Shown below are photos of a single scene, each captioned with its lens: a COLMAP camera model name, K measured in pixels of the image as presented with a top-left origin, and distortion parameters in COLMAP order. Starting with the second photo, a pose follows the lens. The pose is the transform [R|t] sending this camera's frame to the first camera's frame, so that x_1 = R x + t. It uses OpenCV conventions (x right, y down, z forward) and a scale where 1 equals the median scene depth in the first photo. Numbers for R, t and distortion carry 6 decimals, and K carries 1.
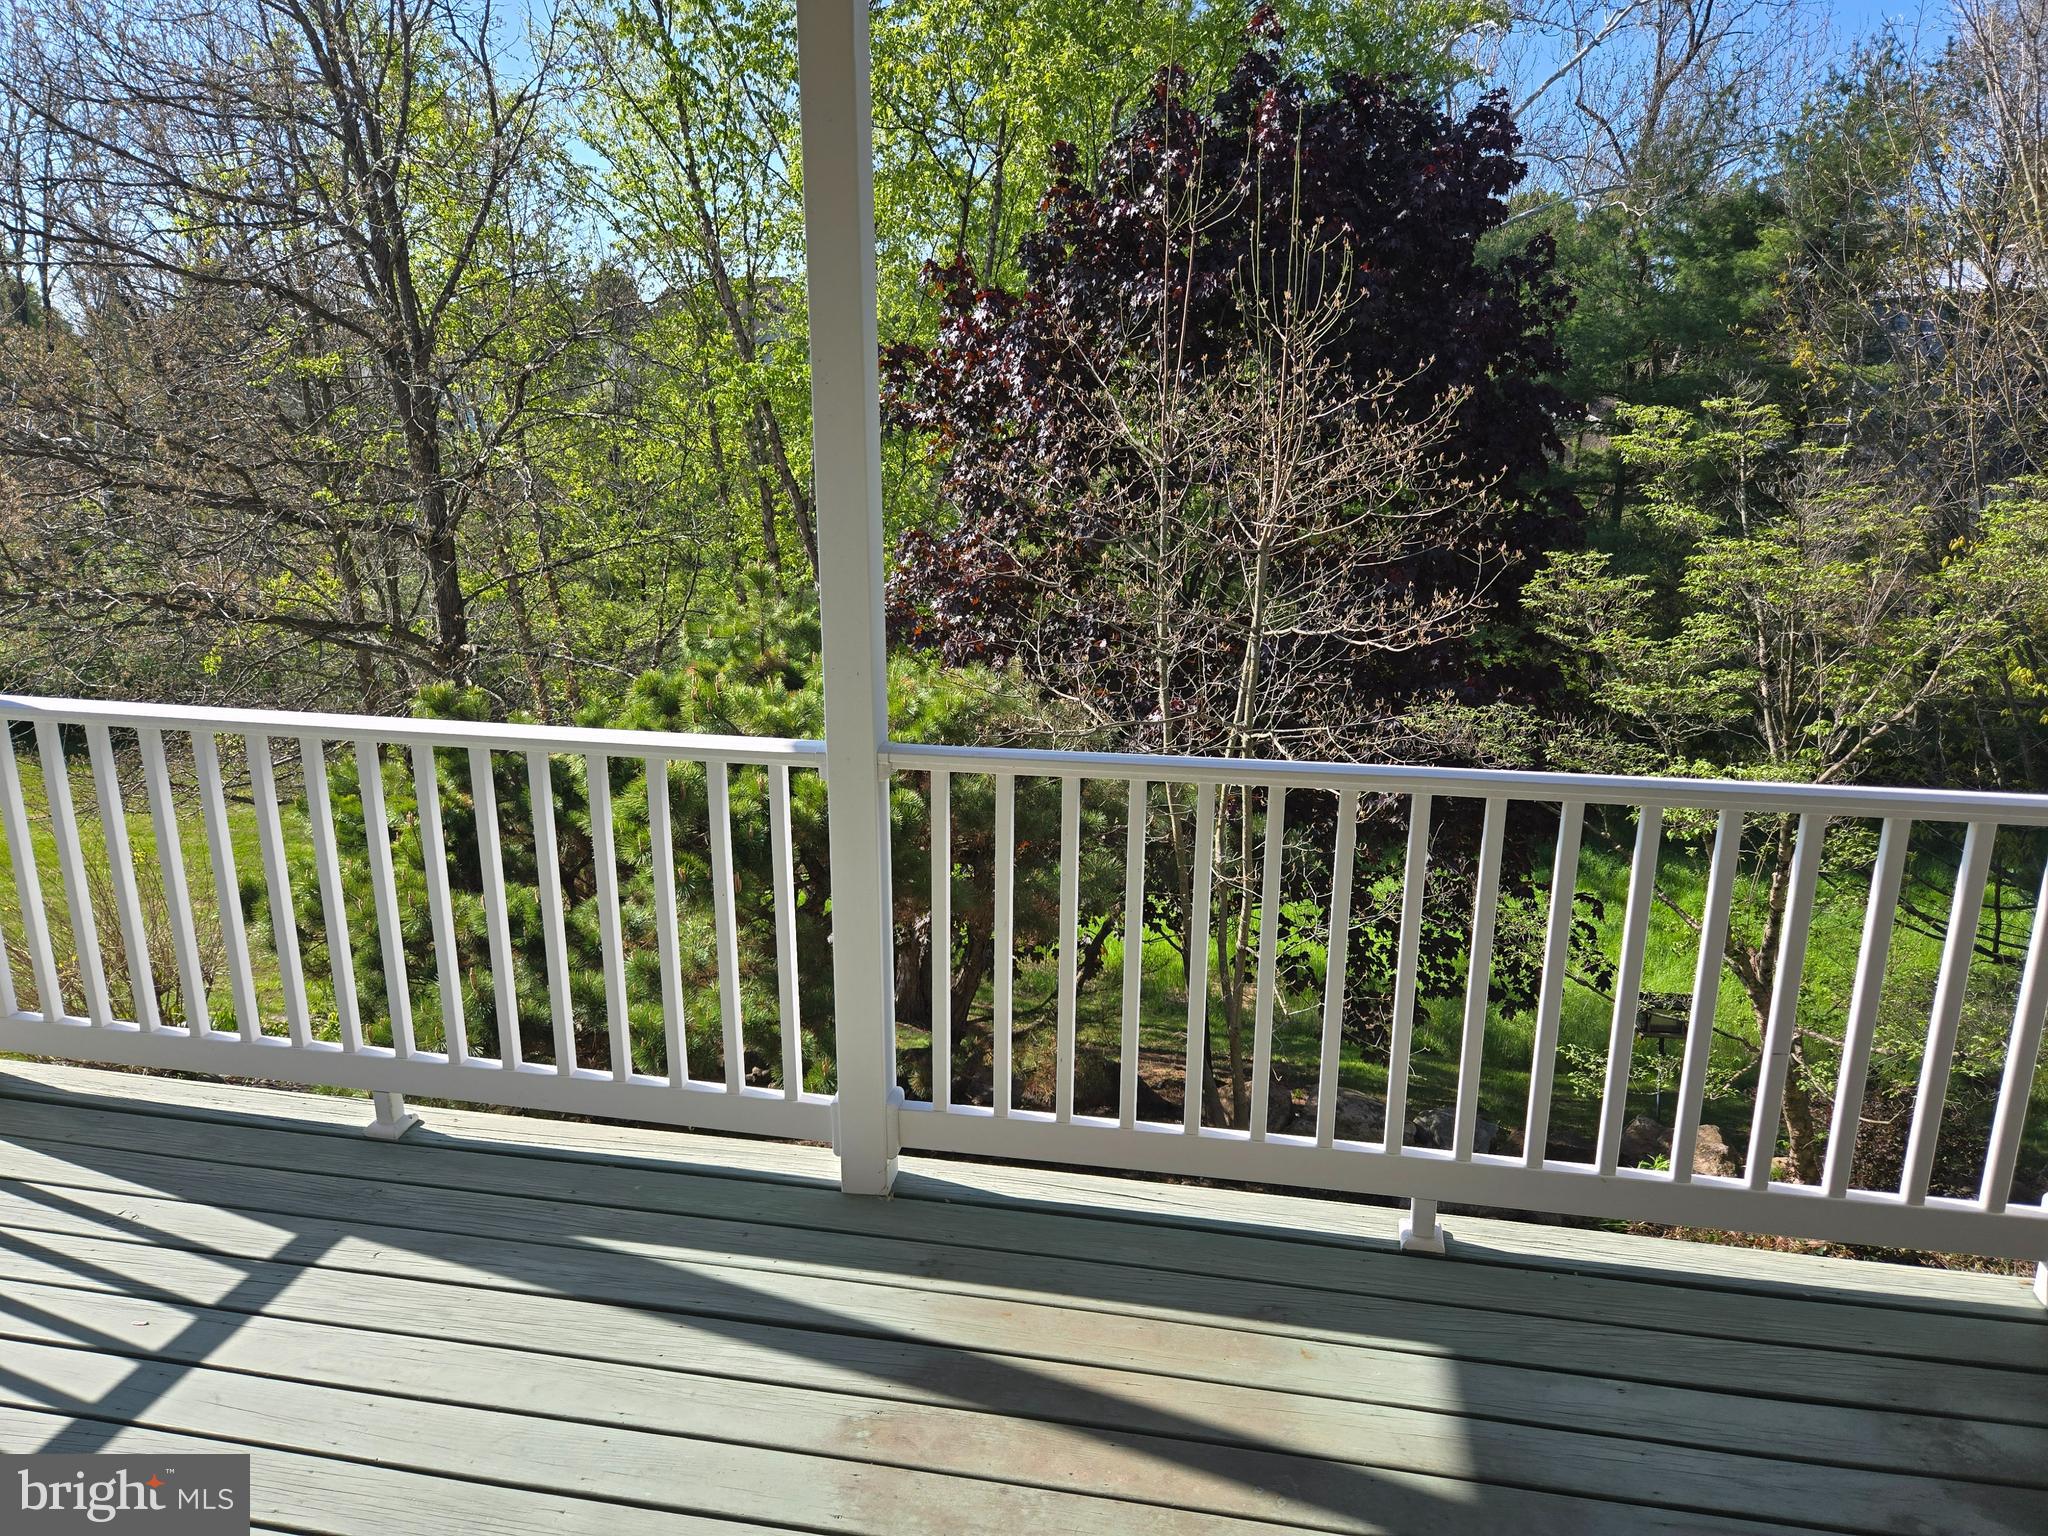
lens RADIAL K [[1367.1, 0, 1016.8], [0, 1367.1, 774.3], [0, 0, 1]] dist [0.051532, -0.054158]
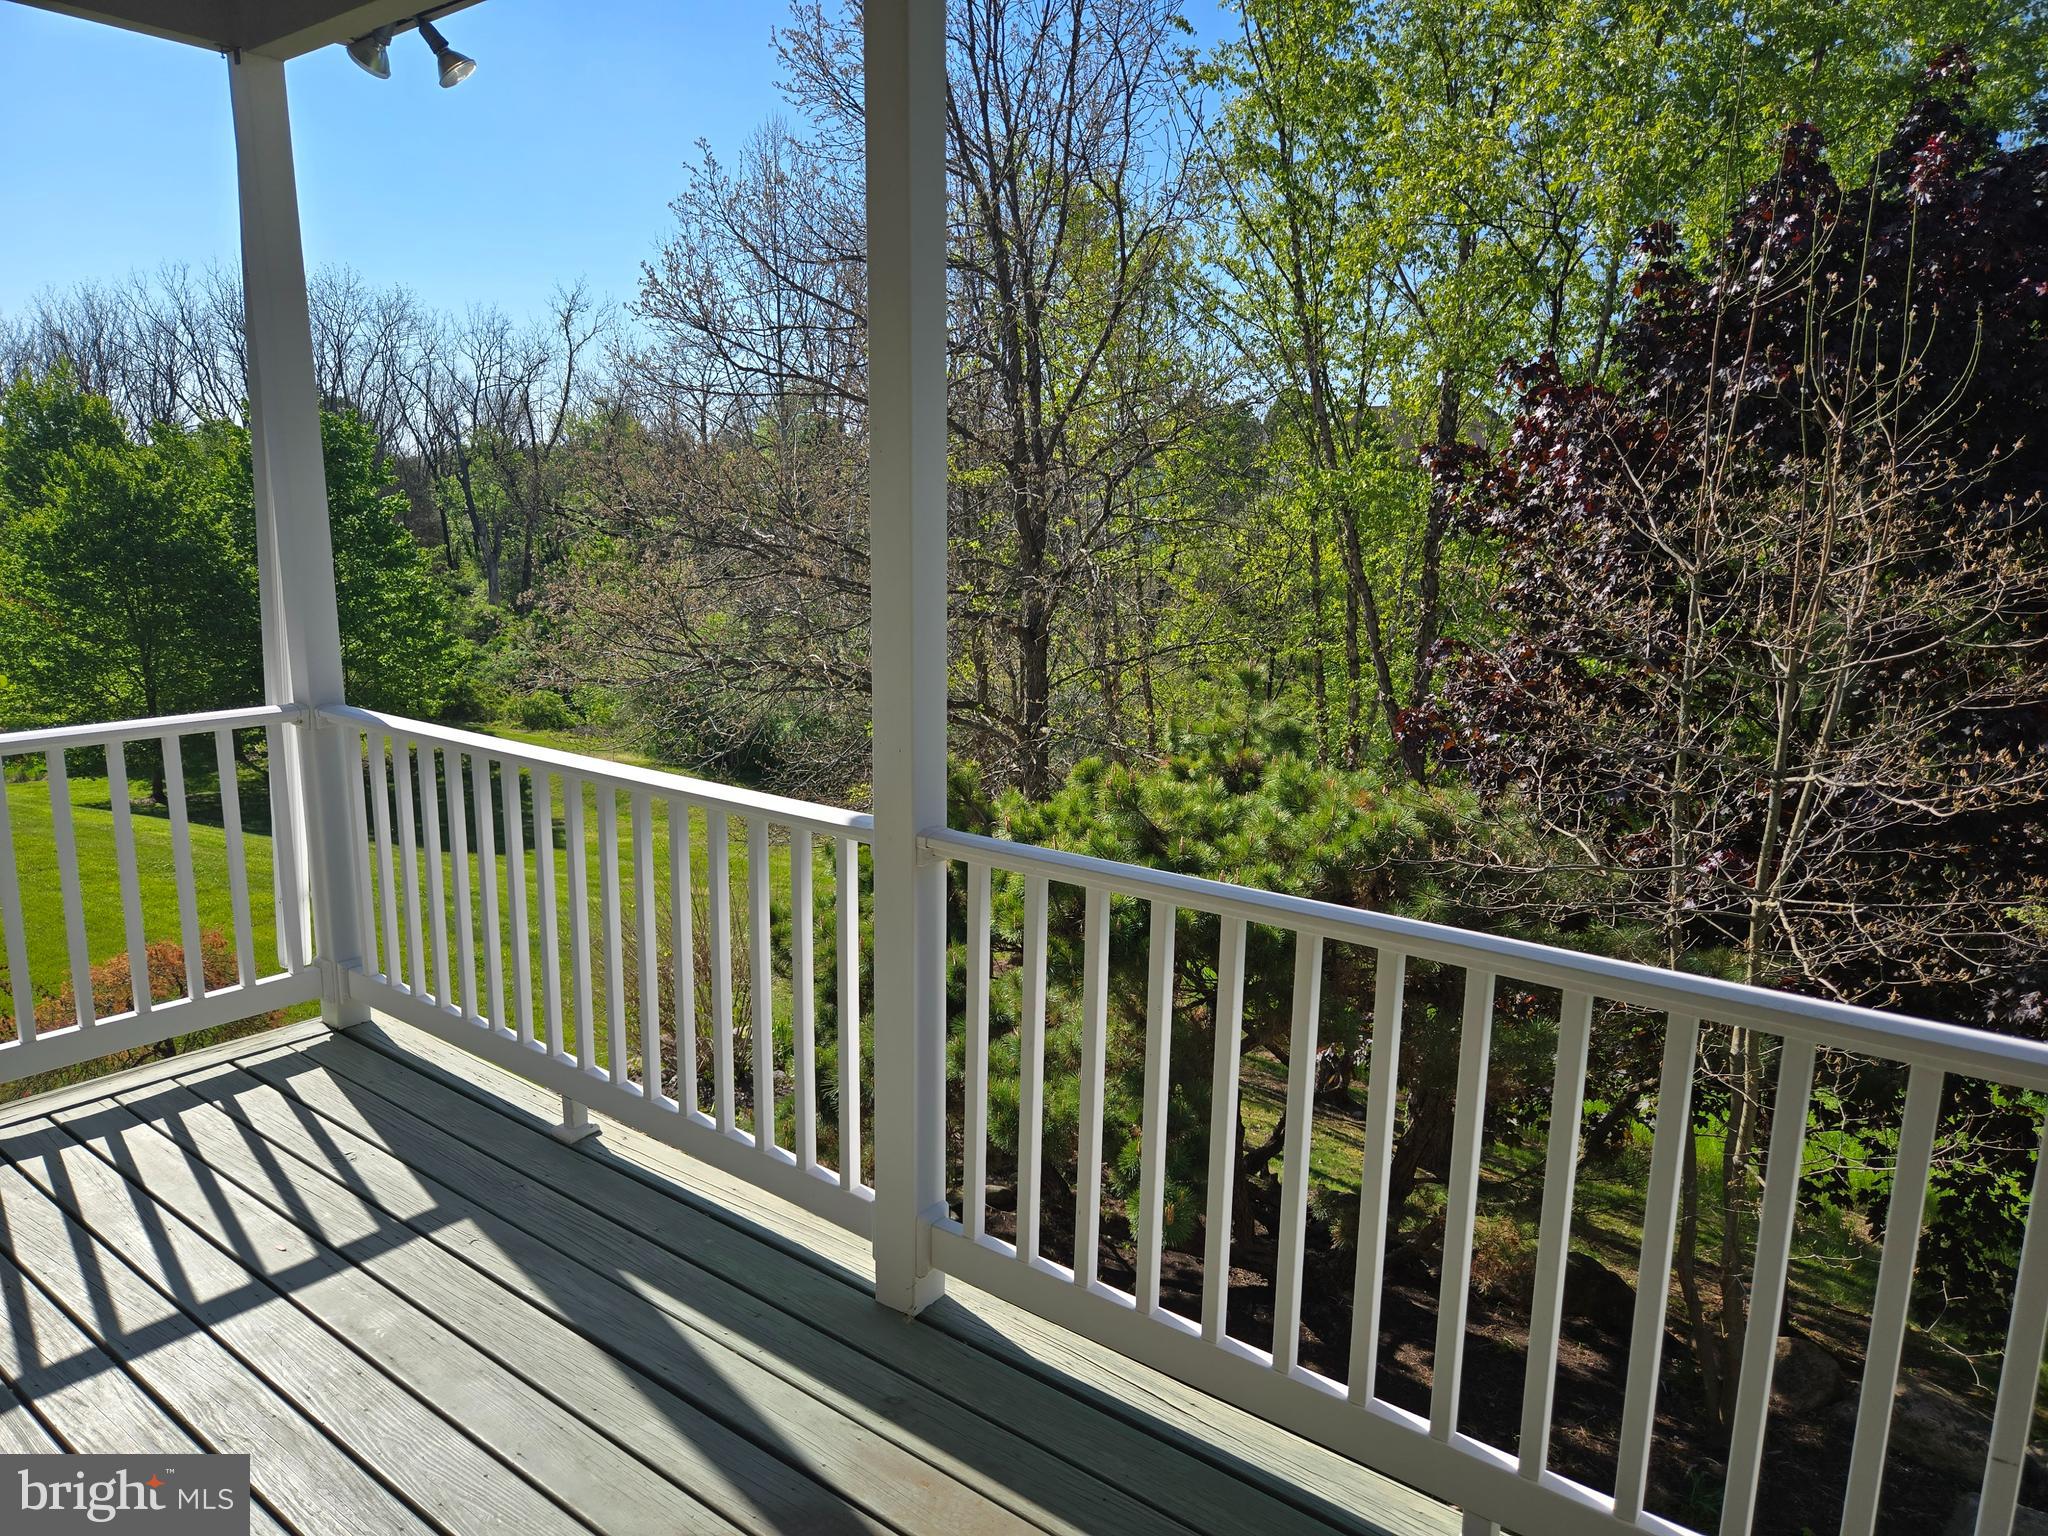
lens RADIAL K [[1367.1, 0, 1016.8], [0, 1367.1, 774.3], [0, 0, 1]] dist [0.051532, -0.054158]
pose [[0.889599, 0.094380, -0.446885, 0.111835], [-0.128645, 0.990582, -0.046883, -0.006628], [0.438251, 0.099196, 0.893362, 0.052529]]
